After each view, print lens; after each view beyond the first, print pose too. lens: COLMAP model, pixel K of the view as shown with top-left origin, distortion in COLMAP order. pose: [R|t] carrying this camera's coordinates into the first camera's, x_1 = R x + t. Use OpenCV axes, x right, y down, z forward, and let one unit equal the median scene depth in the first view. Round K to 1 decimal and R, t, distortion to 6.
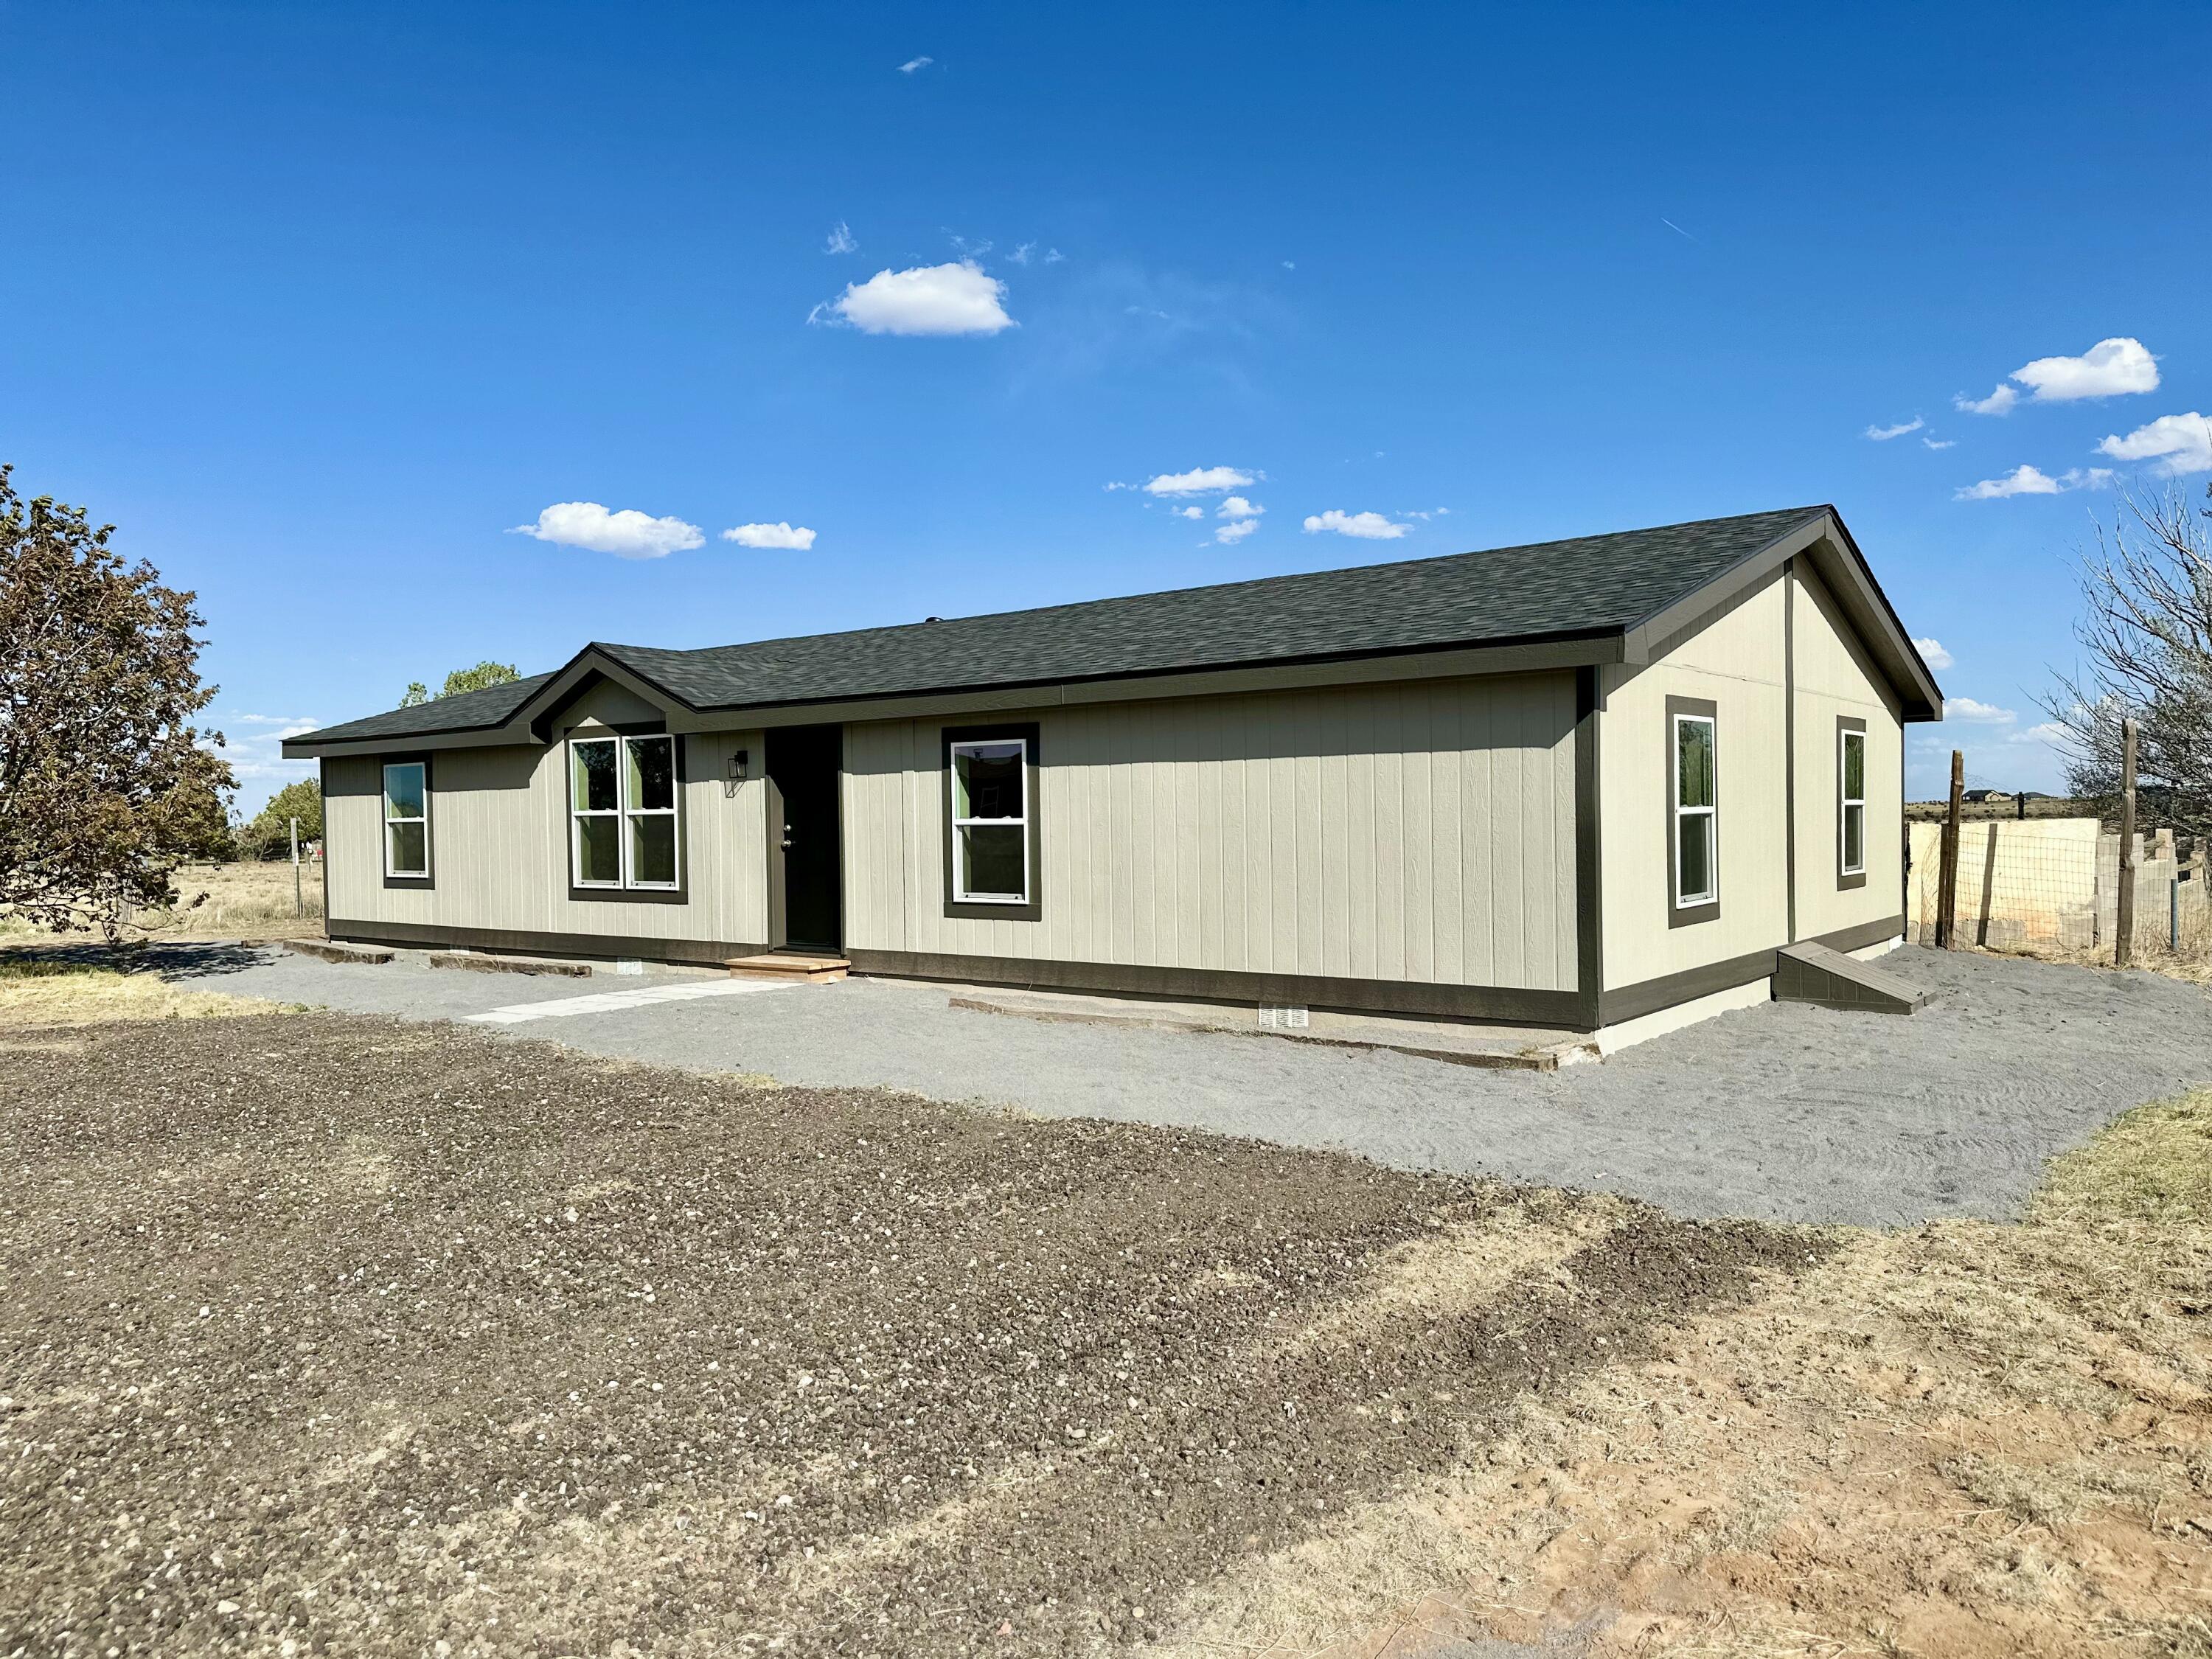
lens RADIAL K [[1560.1, 0, 1108.4], [0, 1560.1, 822.2], [0, 0, 1]] dist [0.027297, -0.027914]
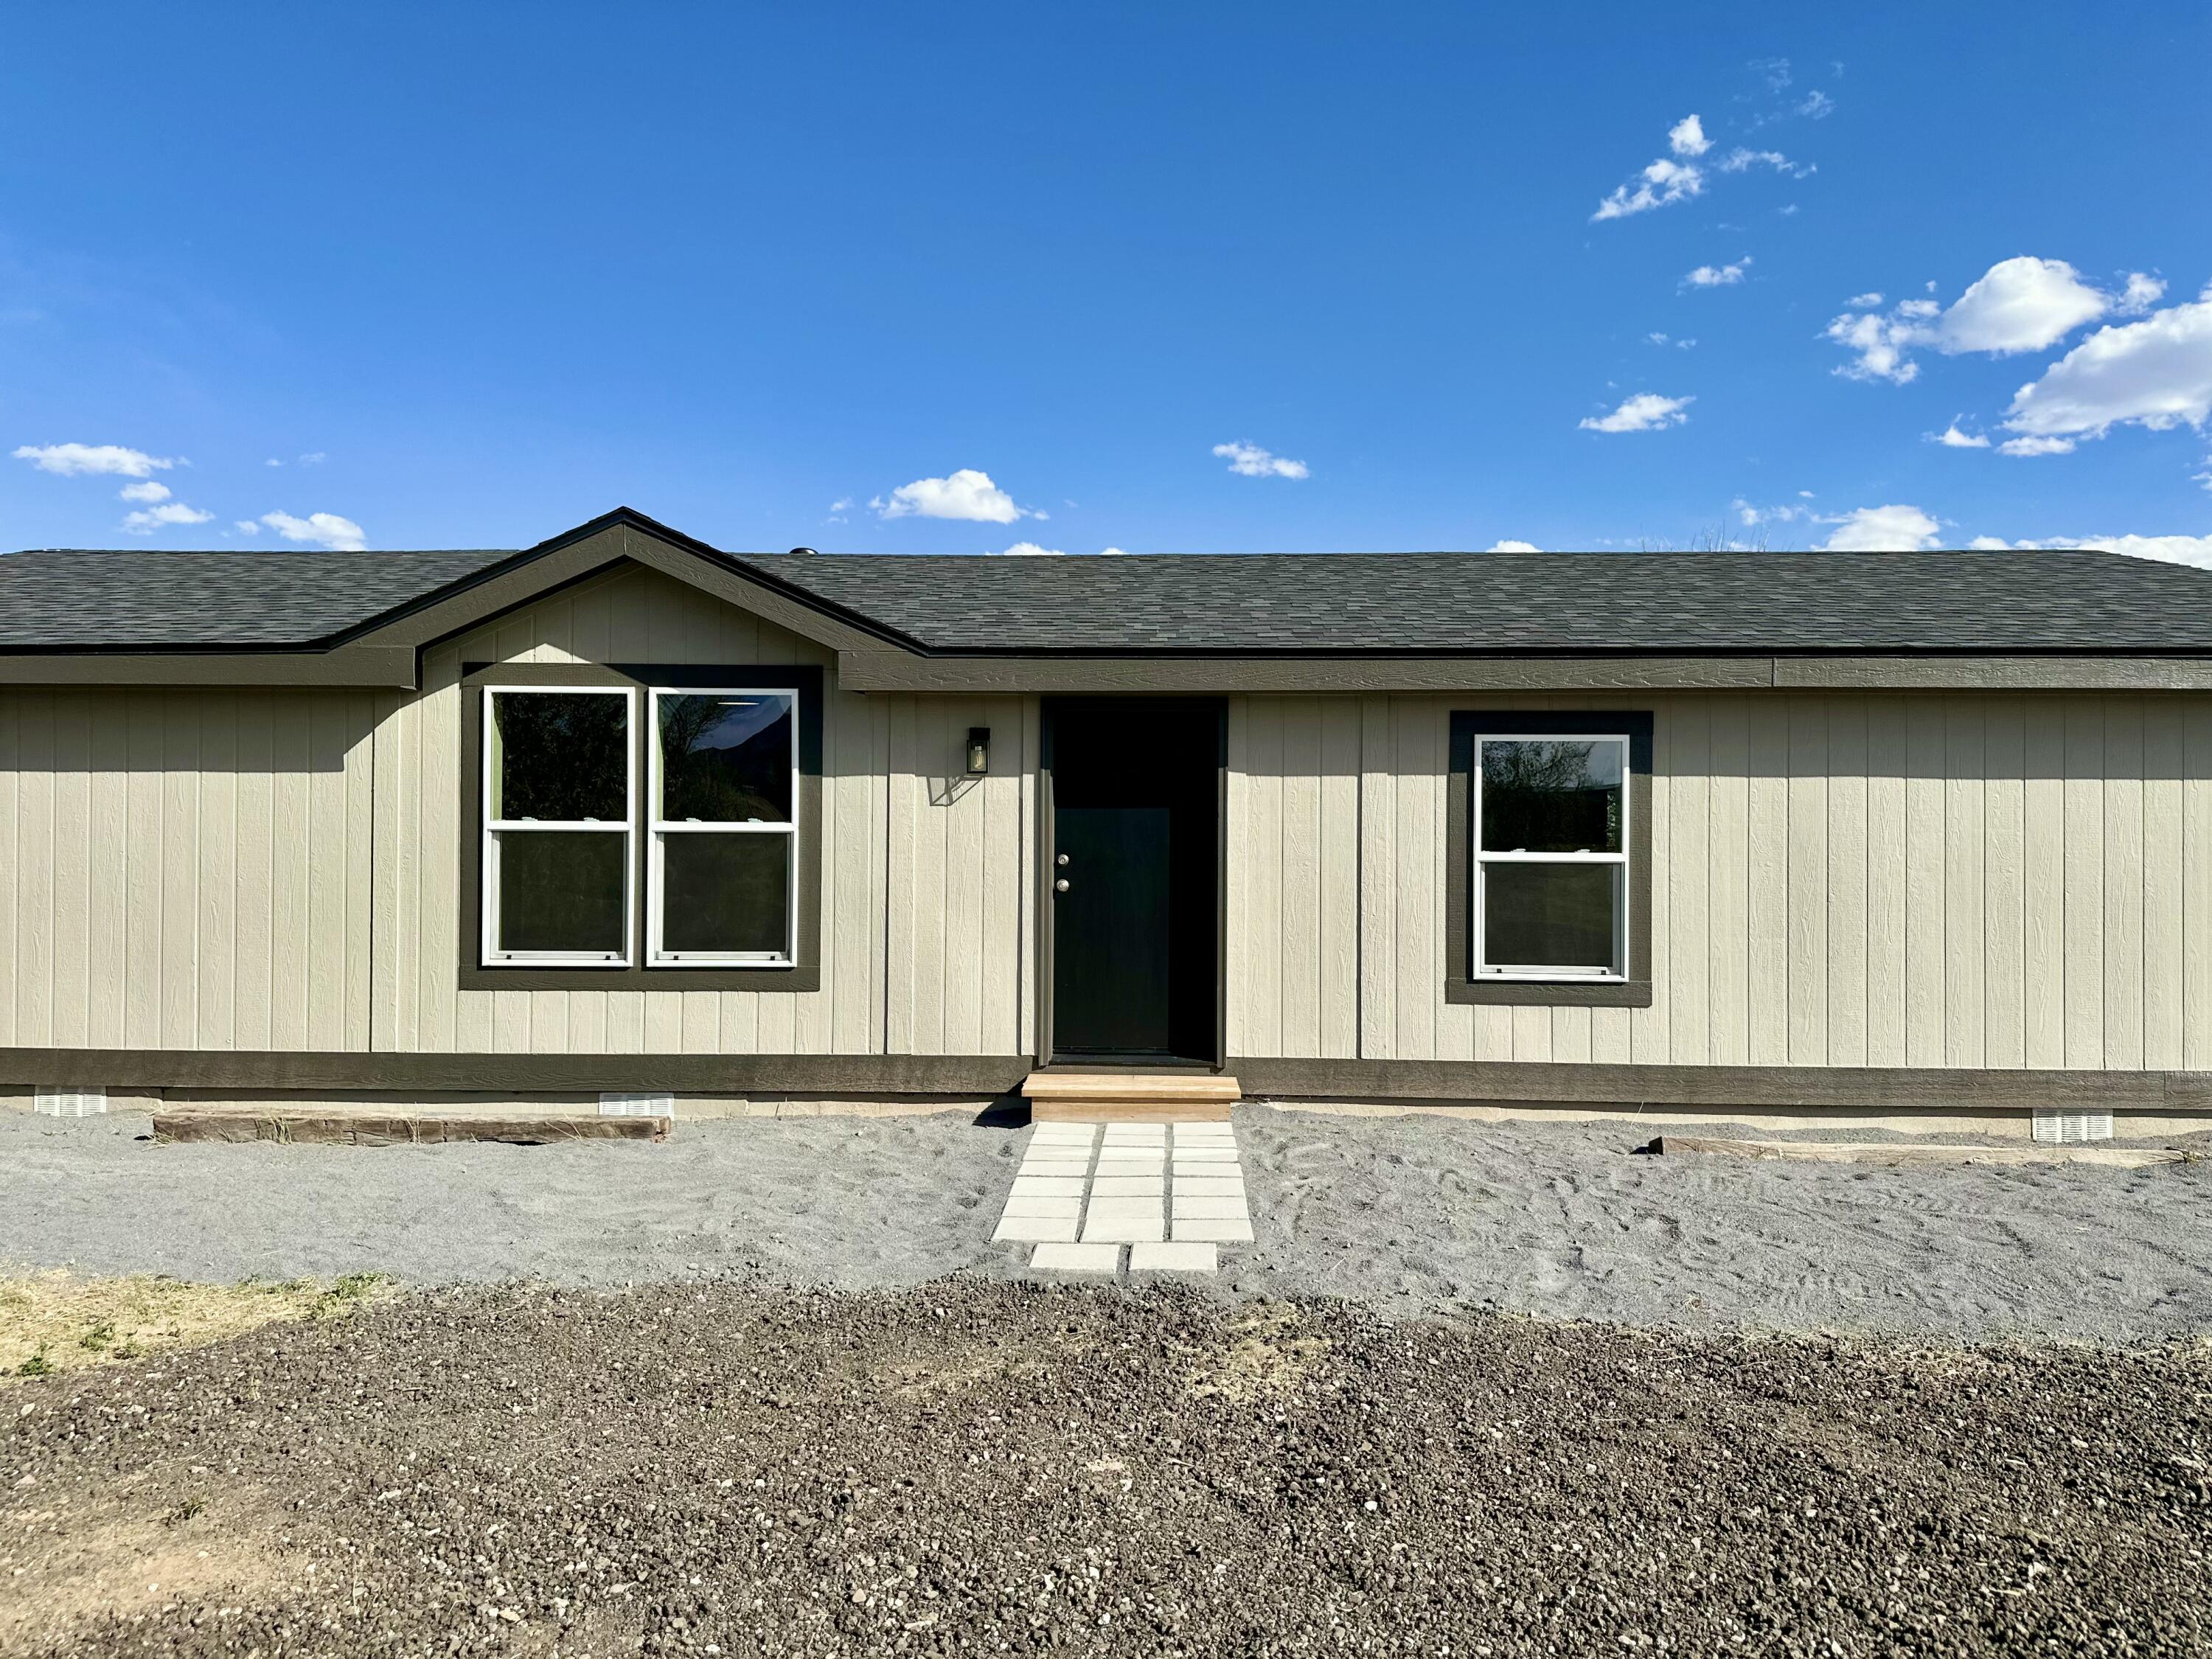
lens RADIAL K [[1647.6, 0, 1100.6], [0, 1647.6, 837.1], [0, 0, 1]] dist [0.008488, 0.000926]
pose [[0.811783, 0.023582, 0.583483, -0.540394], [-0.016425, 0.999711, -0.017554, 0.005507], [-0.583728, 0.004666, 0.811936, 0.460683]]
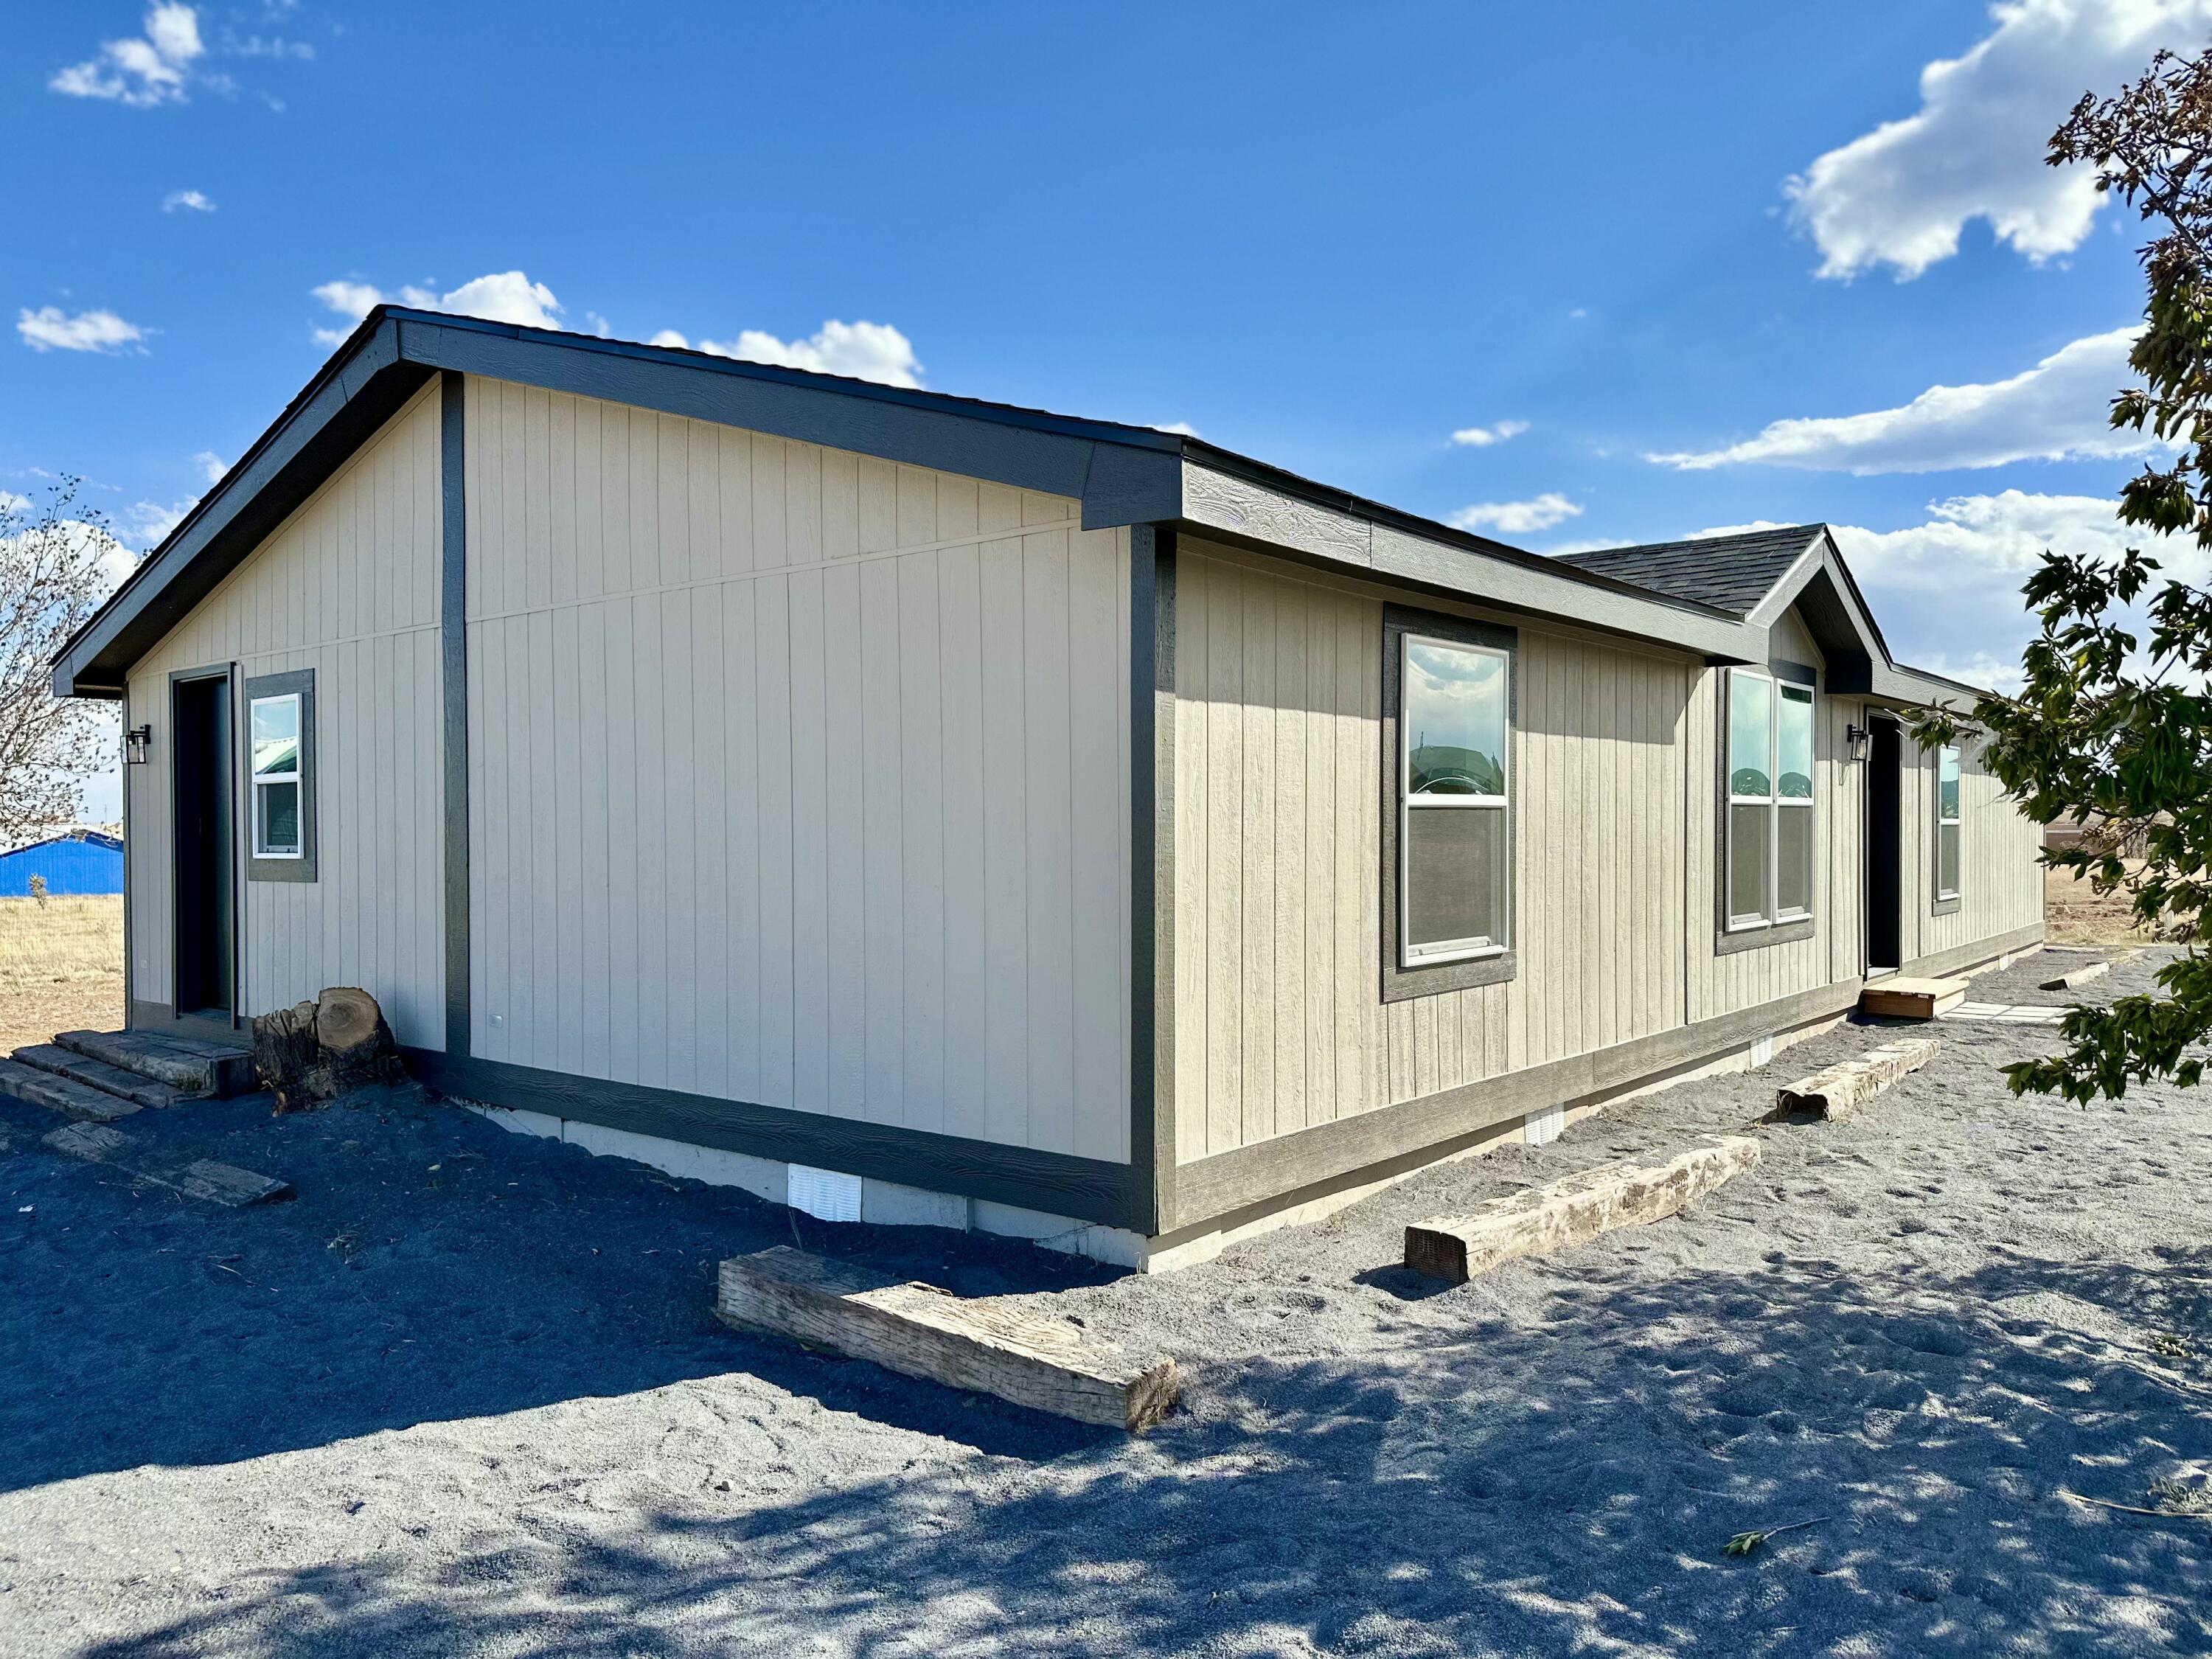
lens RADIAL K [[1647.6, 0, 1100.6], [0, 1647.6, 837.1], [0, 0, 1]] dist [0.008488, 0.000926]
pose [[0.035542, 0.010843, 0.999309, -0.575426], [0.010599, 0.999881, -0.011226, 0.010886], [-0.999312, 0.010991, 0.035423, 0.965085]]
